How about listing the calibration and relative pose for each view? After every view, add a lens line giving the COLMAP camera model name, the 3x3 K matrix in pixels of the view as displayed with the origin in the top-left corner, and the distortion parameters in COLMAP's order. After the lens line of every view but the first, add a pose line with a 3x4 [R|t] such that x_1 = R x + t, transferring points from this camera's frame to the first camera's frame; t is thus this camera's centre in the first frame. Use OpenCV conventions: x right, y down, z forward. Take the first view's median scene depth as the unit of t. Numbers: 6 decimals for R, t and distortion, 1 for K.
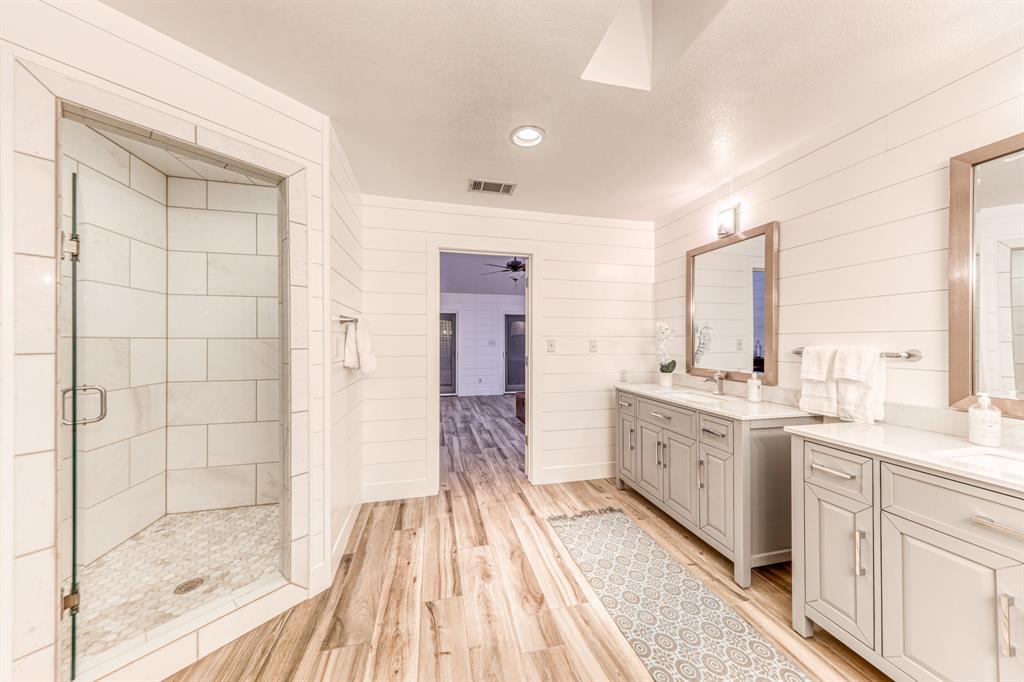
lens RADIAL K [[327.9, 0, 510.6], [0, 327.9, 339.6], [0, 0, 1]] dist [-0.000620, -0.000029]
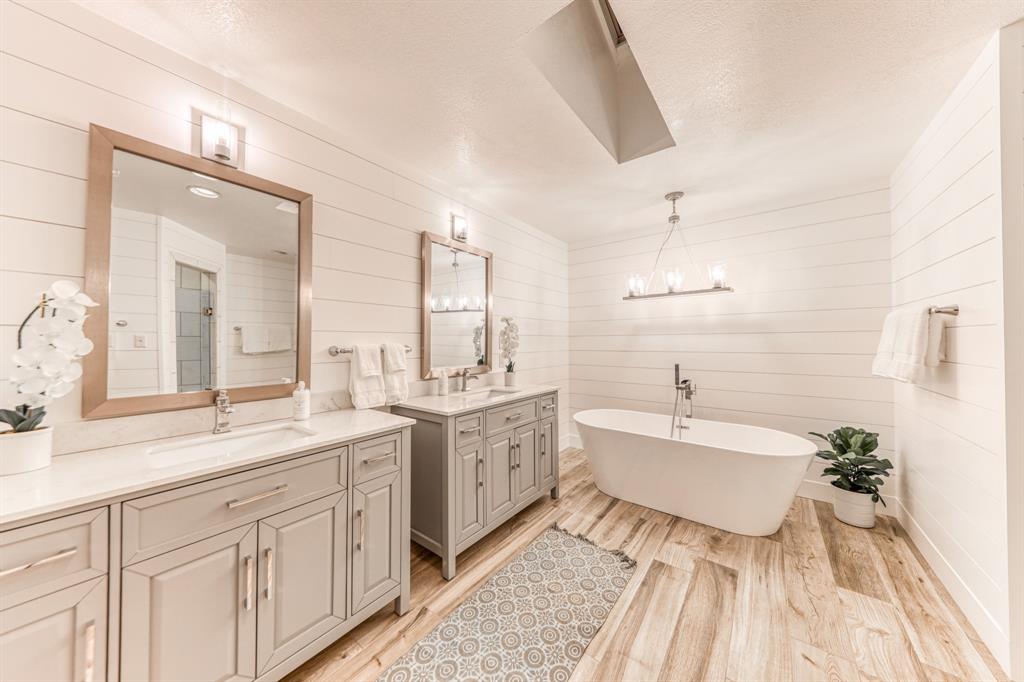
lens RADIAL K [[327.9, 0, 516.6], [0, 327.9, 338.6], [0, 0, 1]] dist [-0.000620, -0.000029]
pose [[-0.633145, 0.010461, 0.773962, -0.165067], [0.005386, 0.999944, -0.009110, 0.013330], [-0.774014, -0.001599, -0.633166, 1.161088]]
